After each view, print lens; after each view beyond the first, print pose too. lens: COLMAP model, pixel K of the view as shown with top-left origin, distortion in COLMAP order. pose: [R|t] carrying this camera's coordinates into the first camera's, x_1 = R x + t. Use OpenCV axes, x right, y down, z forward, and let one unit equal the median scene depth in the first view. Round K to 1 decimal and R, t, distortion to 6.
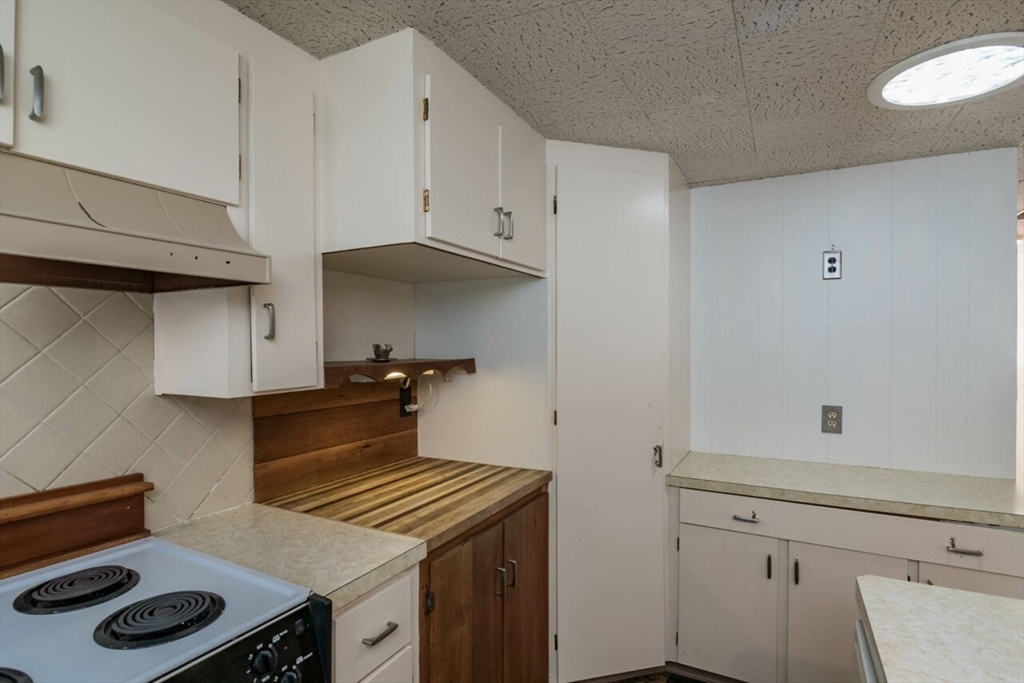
lens RADIAL K [[508.6, 0, 509.5], [0, 508.6, 347.9], [0, 0, 1]] dist [-0.012305, -0.000566]
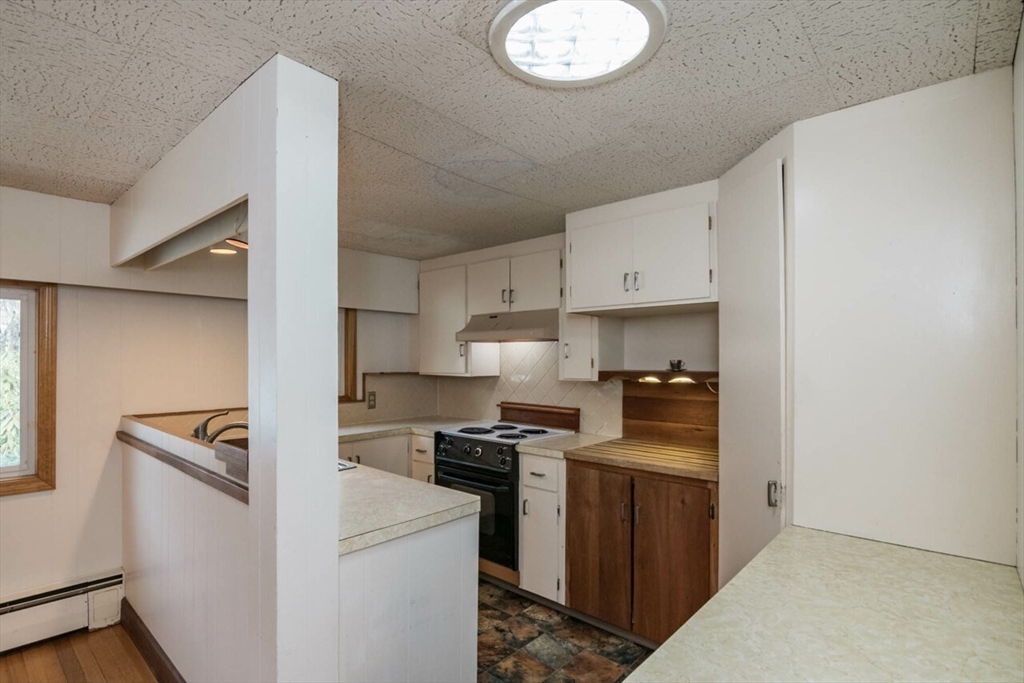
lens RADIAL K [[510.1, 0, 530.7], [0, 510.1, 350.2], [0, 0, 1]] dist [-0.015658, -0.000230]
pose [[-0.197622, -0.019246, -0.980089, 1.303221], [-0.004223, 0.999815, -0.018782, -0.006465], [0.980269, 0.000427, -0.197666, 0.838274]]
